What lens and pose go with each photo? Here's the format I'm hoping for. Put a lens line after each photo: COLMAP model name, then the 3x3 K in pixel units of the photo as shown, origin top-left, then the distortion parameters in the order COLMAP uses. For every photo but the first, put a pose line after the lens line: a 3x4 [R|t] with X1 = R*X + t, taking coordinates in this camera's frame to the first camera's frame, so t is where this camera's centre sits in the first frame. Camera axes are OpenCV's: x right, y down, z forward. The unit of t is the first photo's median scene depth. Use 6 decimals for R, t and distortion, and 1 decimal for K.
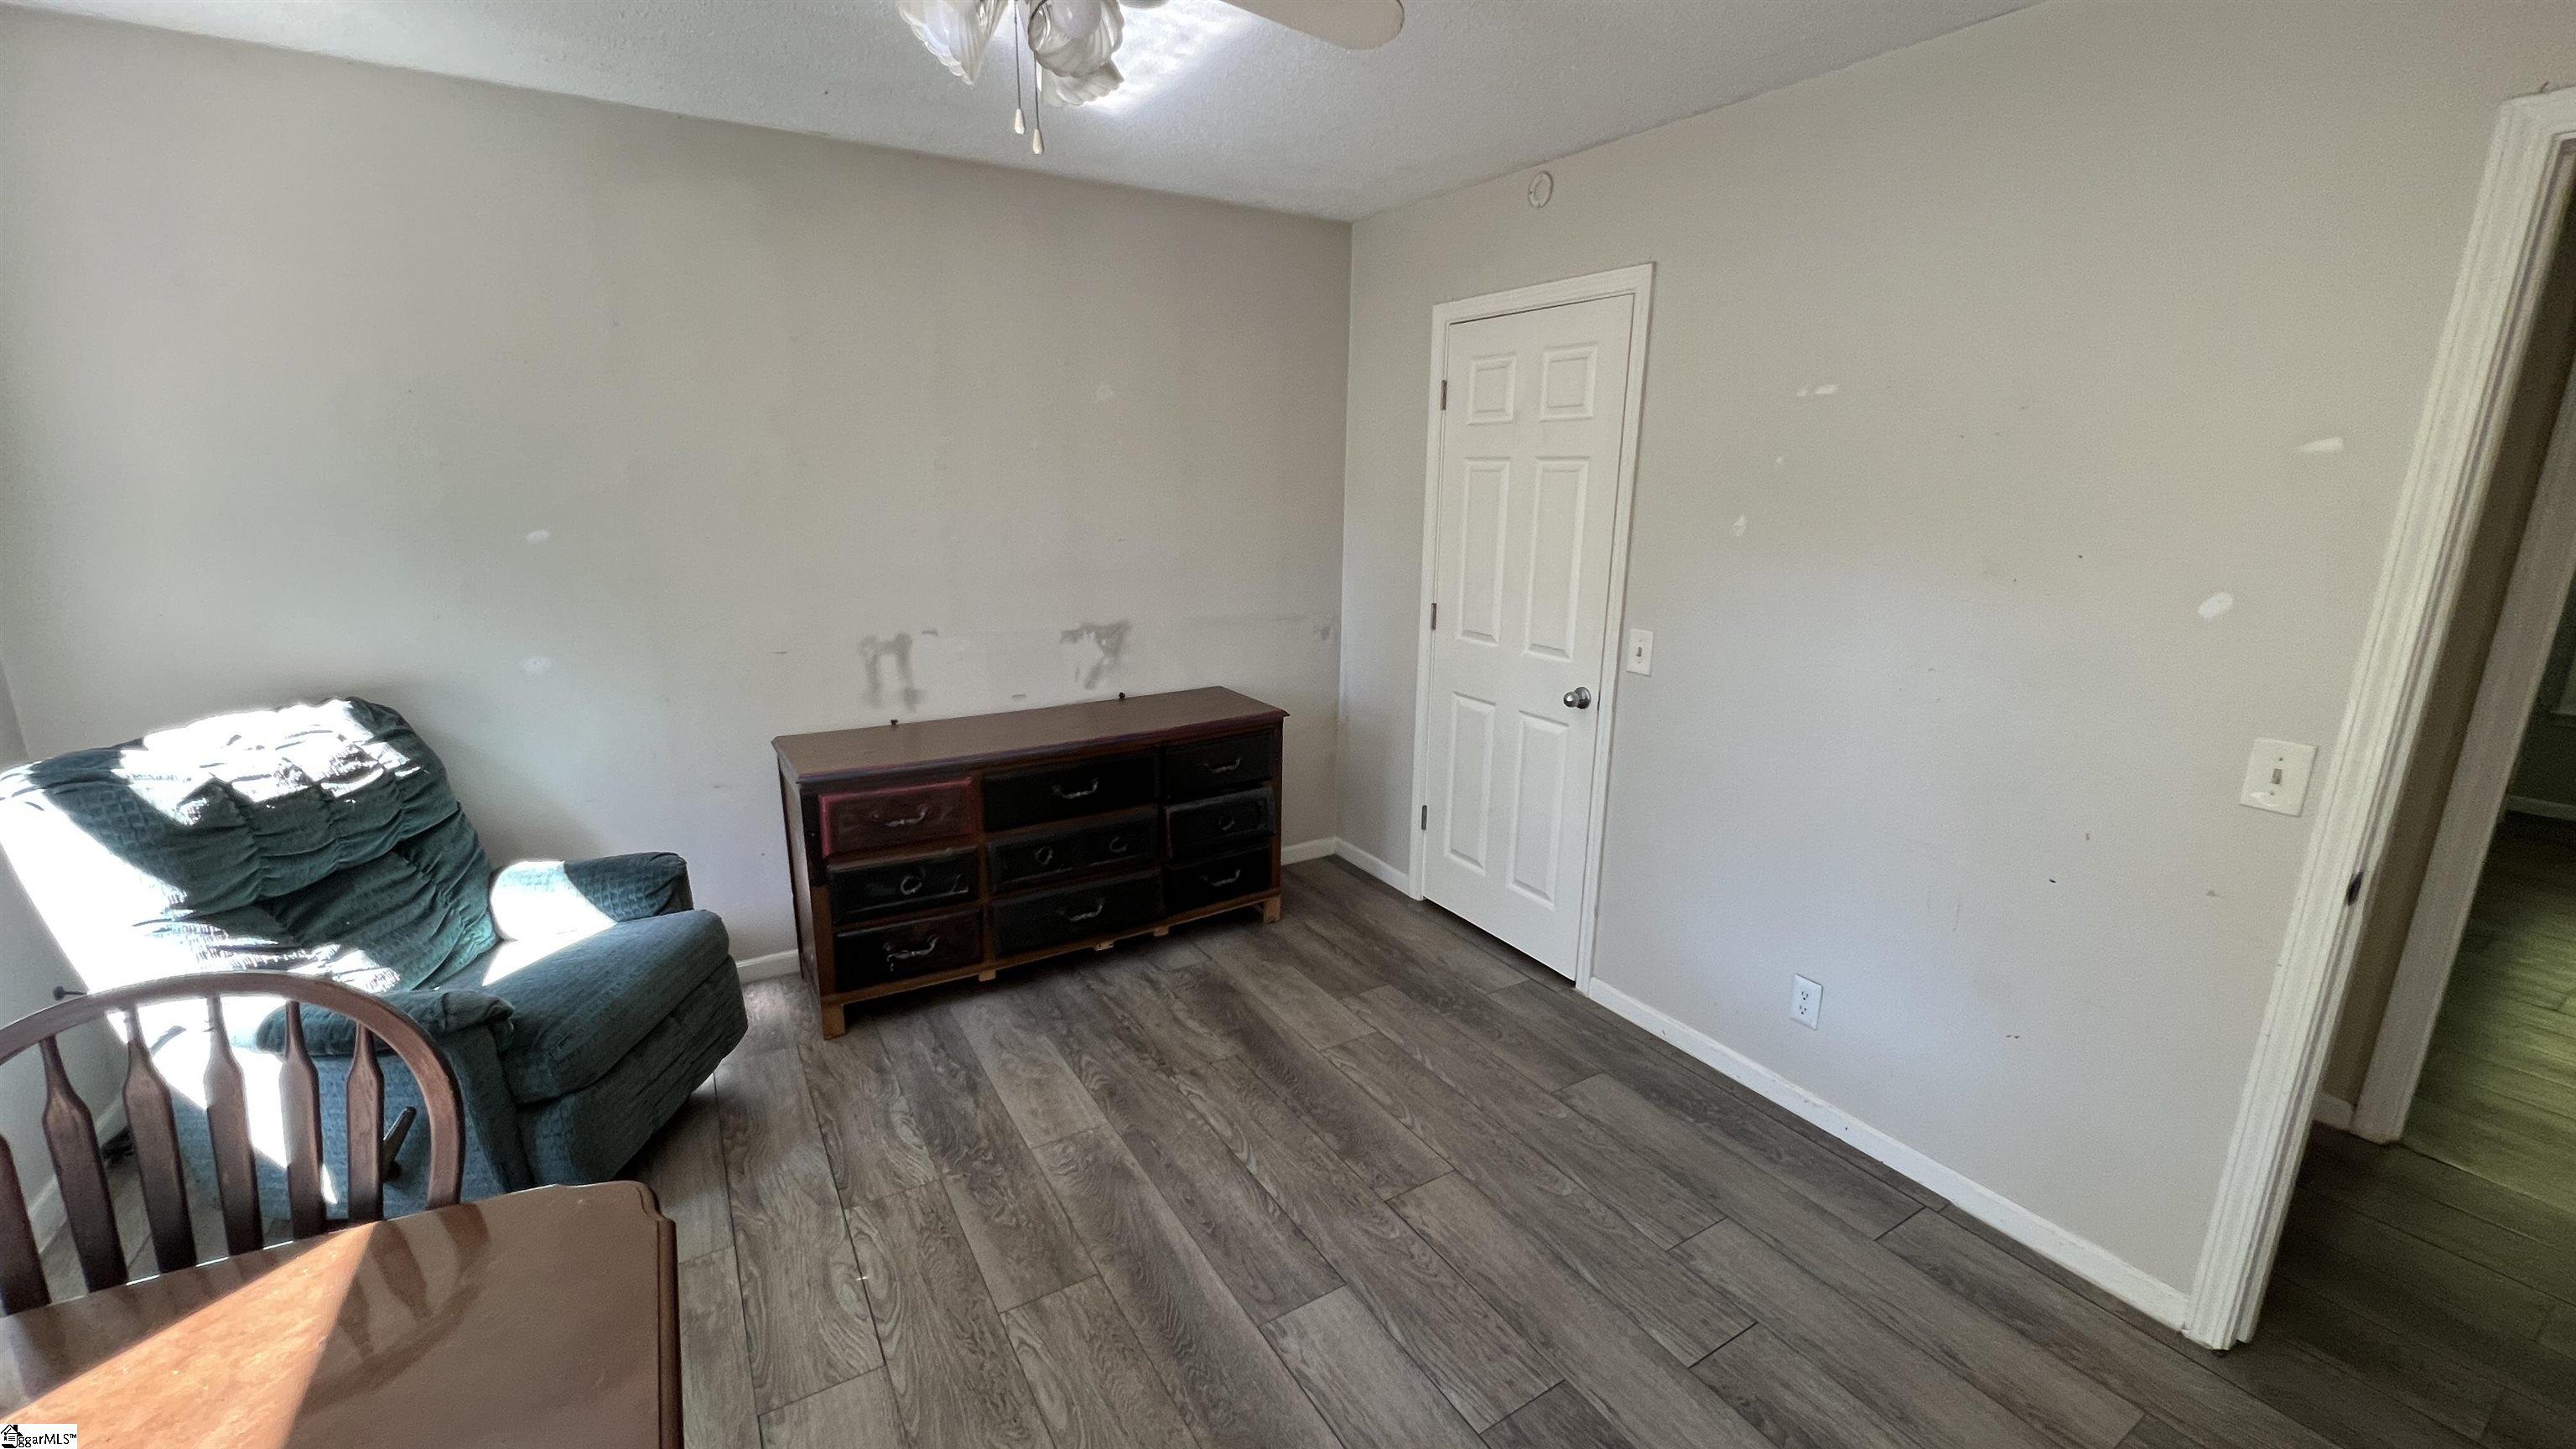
lens RADIAL K [[1025.4, 0, 1290.1], [0, 1025.4, 721.2], [0, 0, 1]] dist [-0.001197, 0.000940]
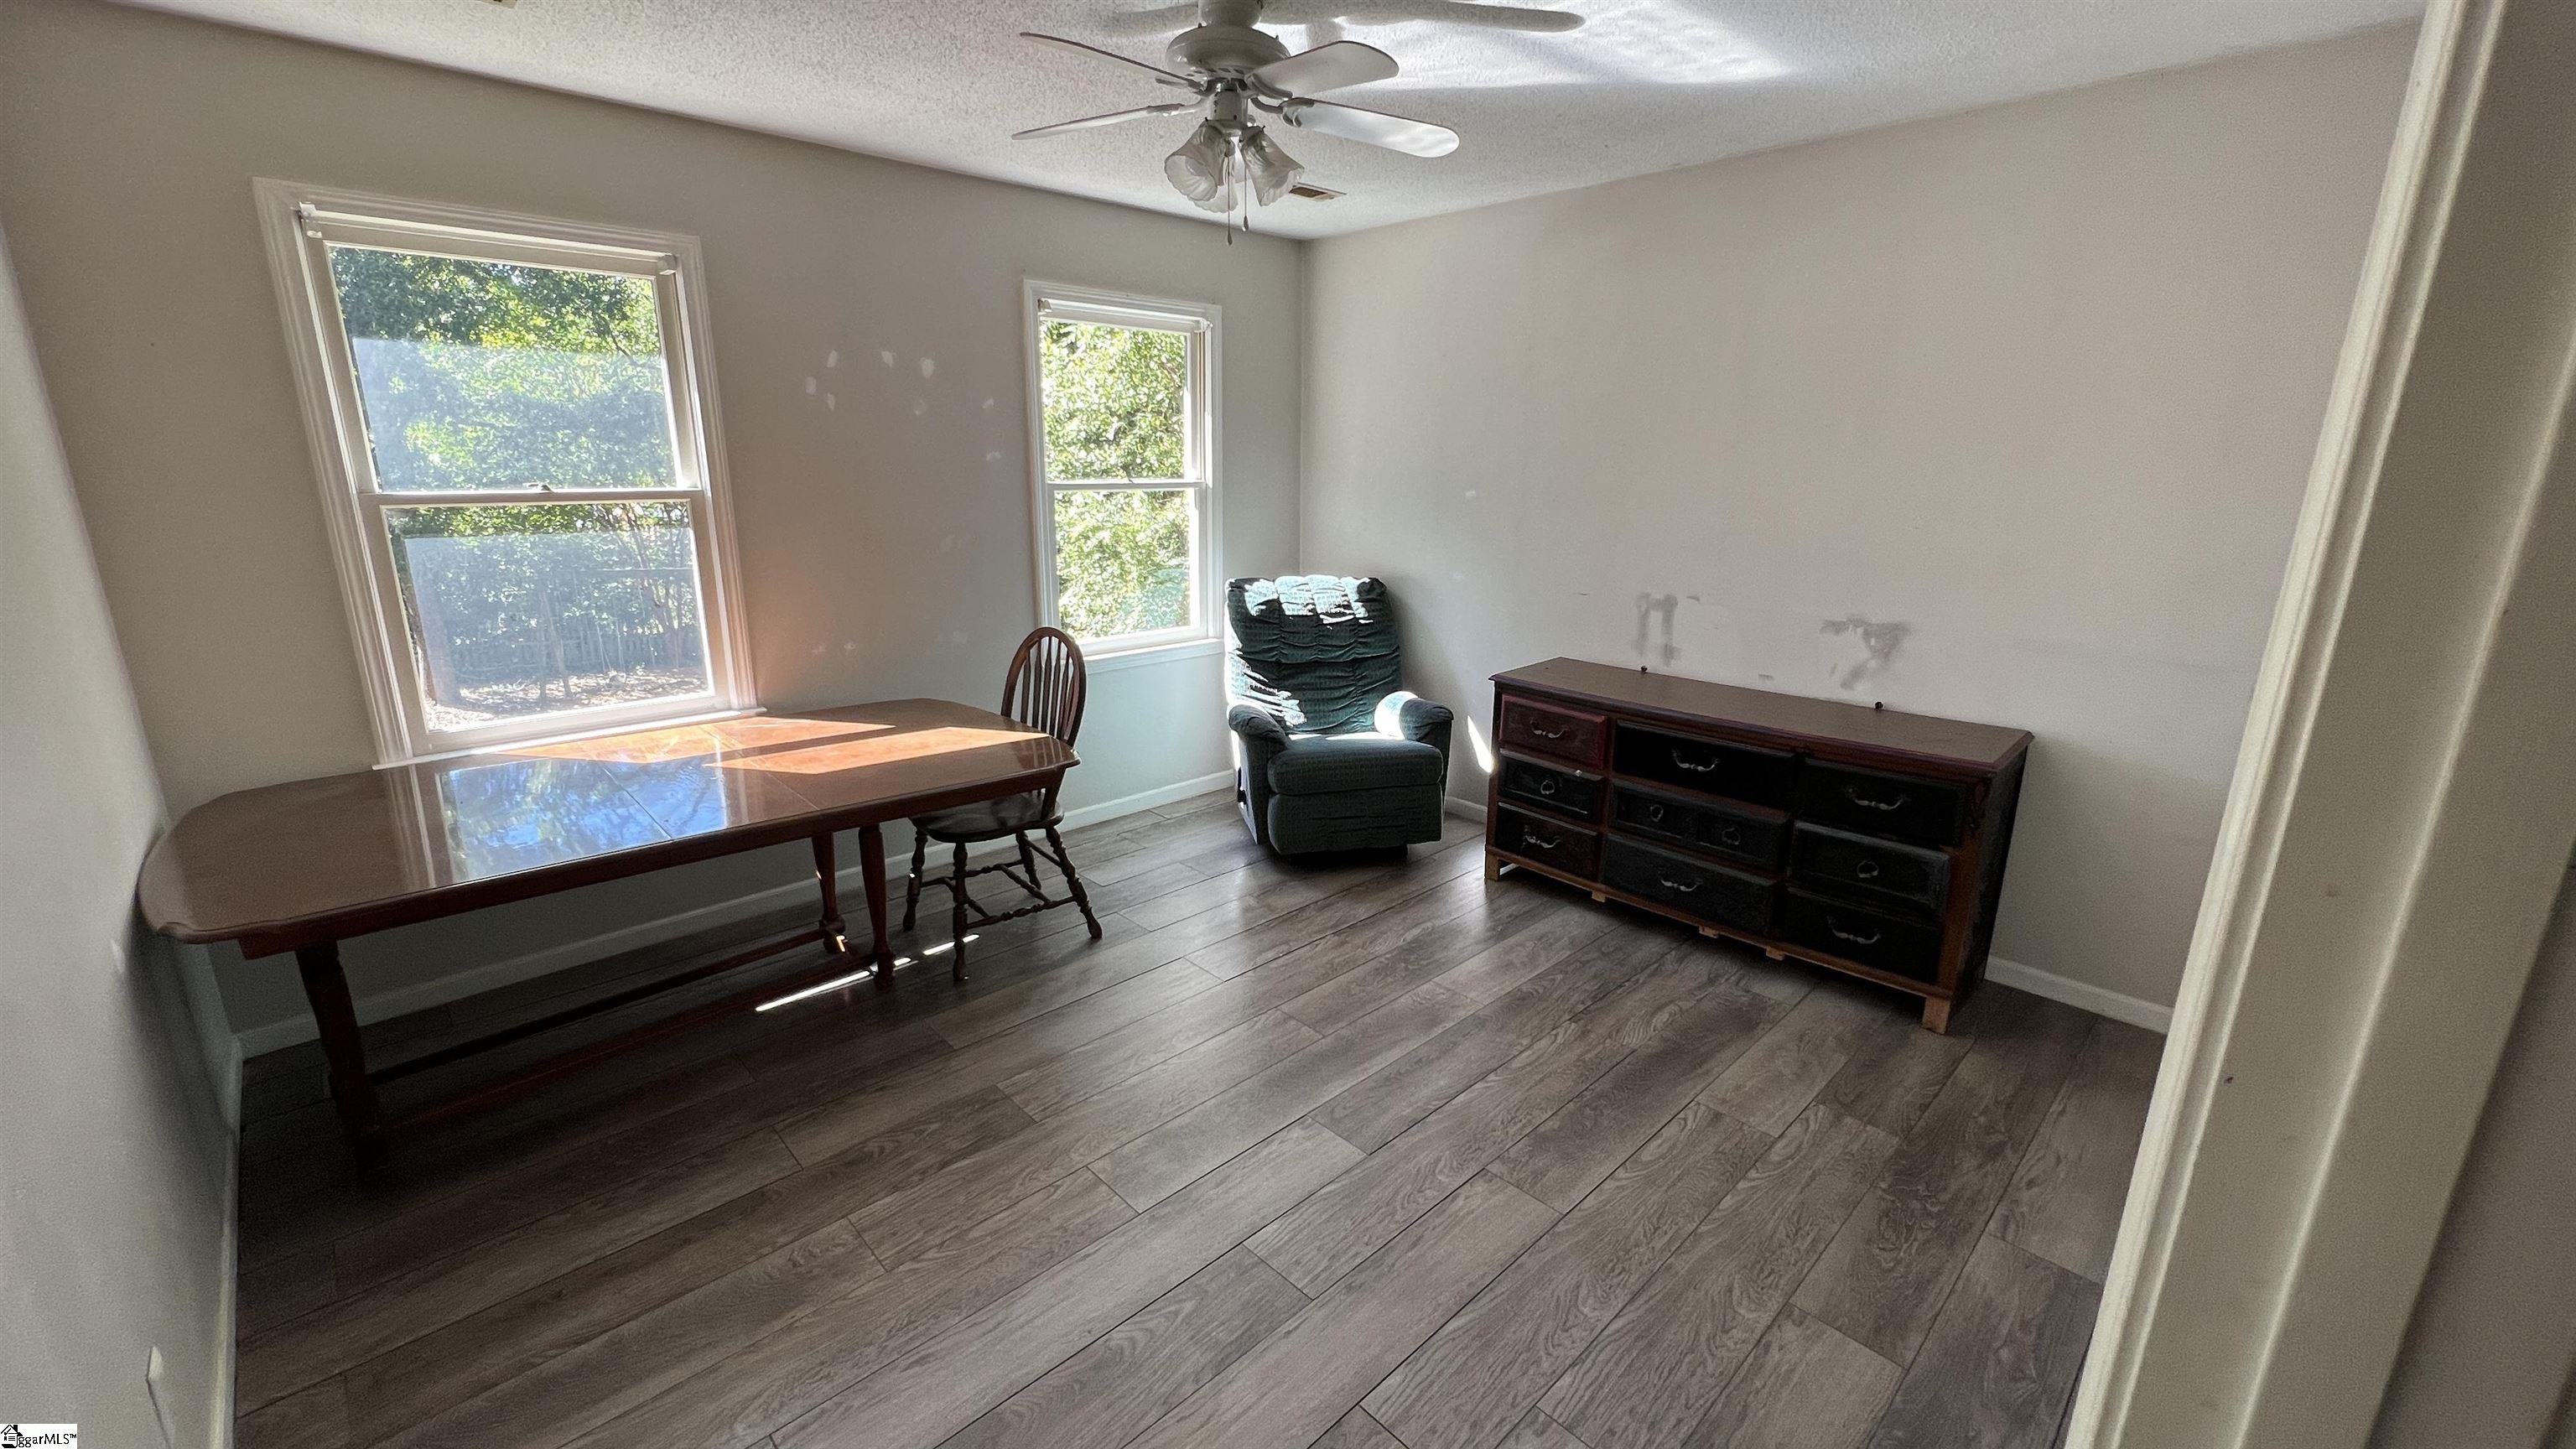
lens RADIAL K [[1025.4, 0, 1290.9], [0, 1025.4, 713.6], [0, 0, 1]] dist [-0.001197, 0.000940]
pose [[0.212971, 0.230422, -0.949499, 0.794911], [-0.234492, 0.955446, 0.179269, -0.081321], [0.948502, 0.184470, 0.257515, 0.423375]]
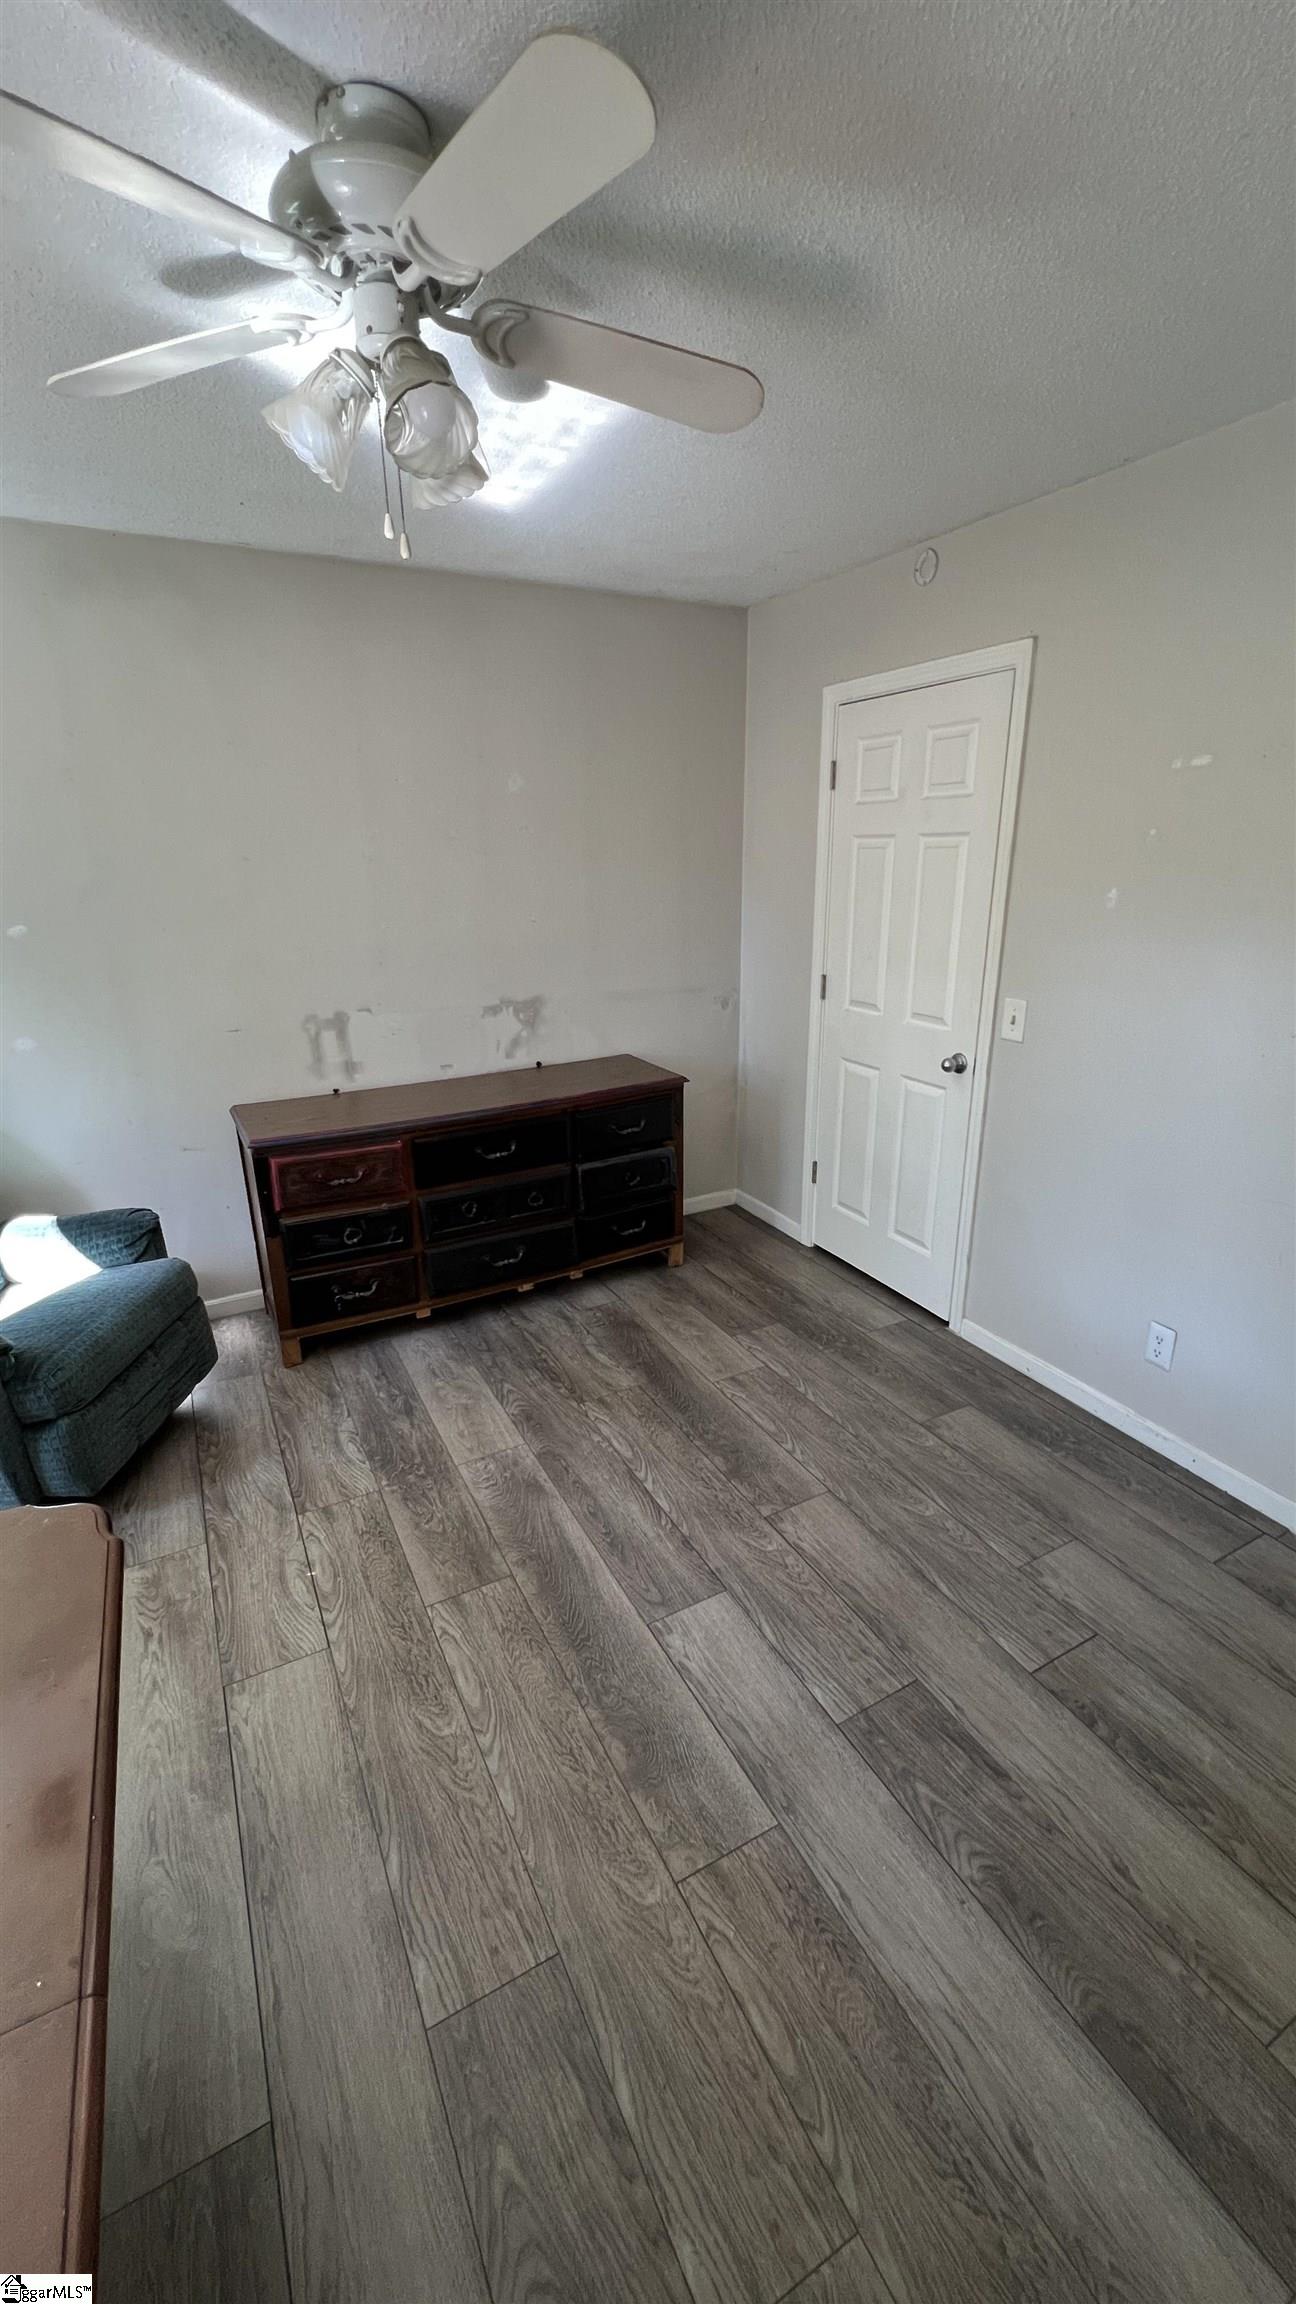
lens RADIAL K [[917.1, 0, 651.7], [0, 917.1, 1155.1], [0, 0, 1]] dist [-0.001197, 0.000940]
pose [[0.997741, -0.004444, -0.067024, 0.033375], [0.010143, 0.996336, 0.084923, -0.013808], [0.066401, -0.085411, 0.994131, 0.020774]]
